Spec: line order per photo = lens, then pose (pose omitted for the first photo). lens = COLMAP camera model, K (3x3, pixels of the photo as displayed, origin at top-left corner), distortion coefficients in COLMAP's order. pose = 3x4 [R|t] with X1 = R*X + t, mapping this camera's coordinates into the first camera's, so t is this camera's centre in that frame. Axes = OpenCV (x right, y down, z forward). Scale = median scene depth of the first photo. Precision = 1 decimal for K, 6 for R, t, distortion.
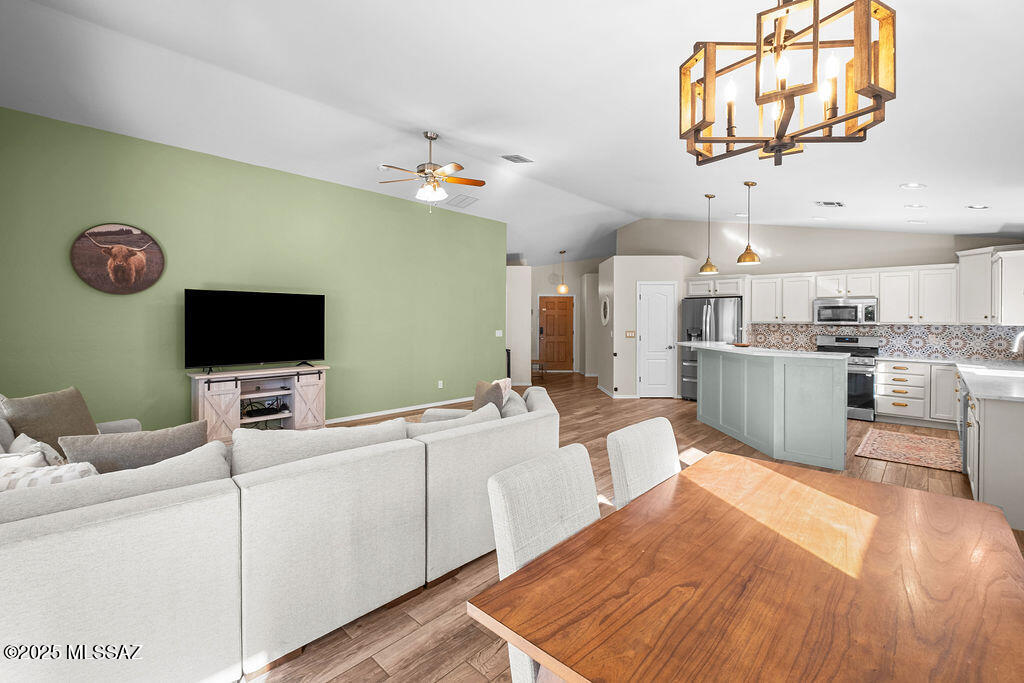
lens RADIAL K [[443.9, 0, 510.3], [0, 443.9, 320.3], [0, 0, 1]] dist [-0.000227, -0.000580]
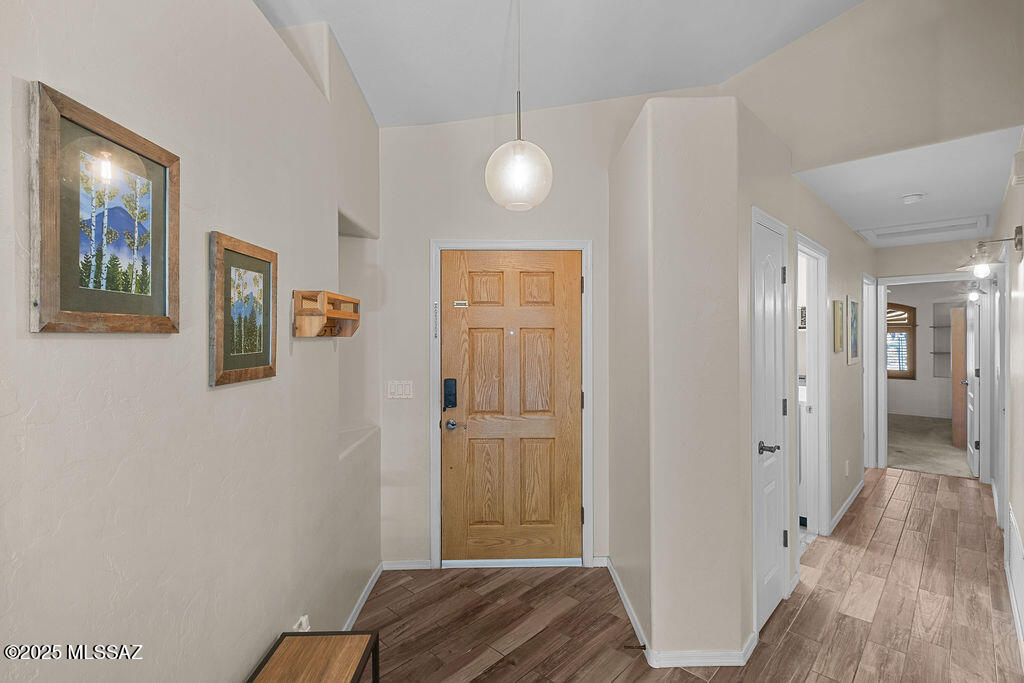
lens RADIAL K [[468.4, 0, 512.2], [0, 468.4, 328.9], [0, 0, 1]] dist [0.000048, 0.000005]
pose [[0.999940, -0.004797, -0.009857, 0.232214], [0.004726, 0.999963, -0.007208, -0.020821], [0.009891, 0.007161, 0.999925, 1.632363]]
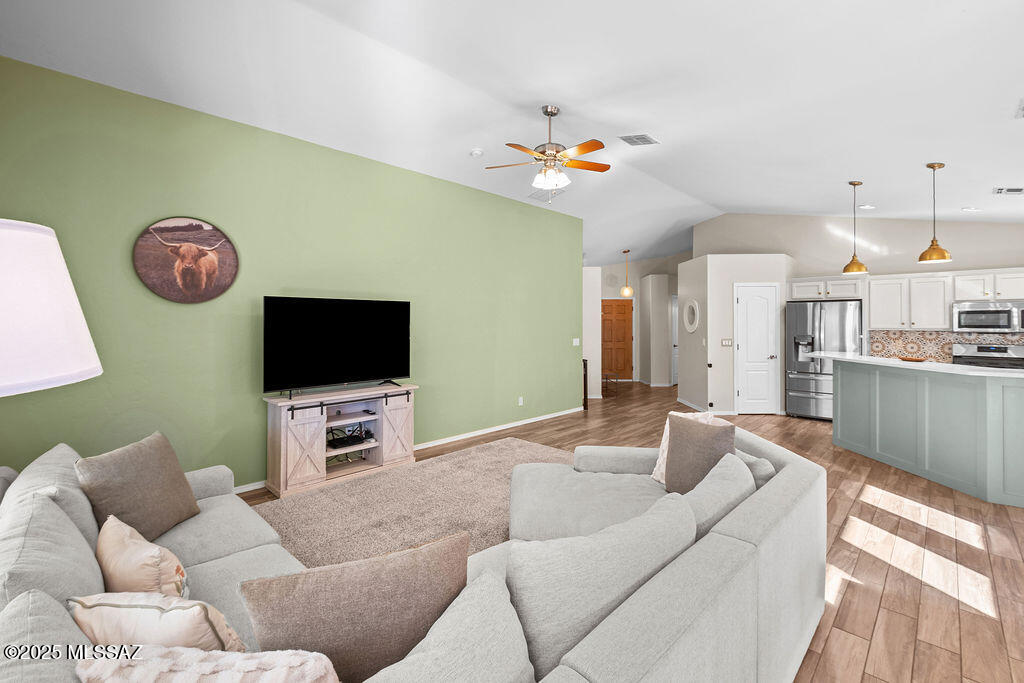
lens RADIAL K [[446.9, 0, 512.8], [0, 446.9, 317.3], [0, 0, 1]] dist [-0.000137, -0.000040]
pose [[0.999915, -0.004550, -0.012224, -0.210916], [0.004418, 0.999932, -0.010811, -0.016465], [0.012272, 0.010756, 0.999867, 0.142458]]
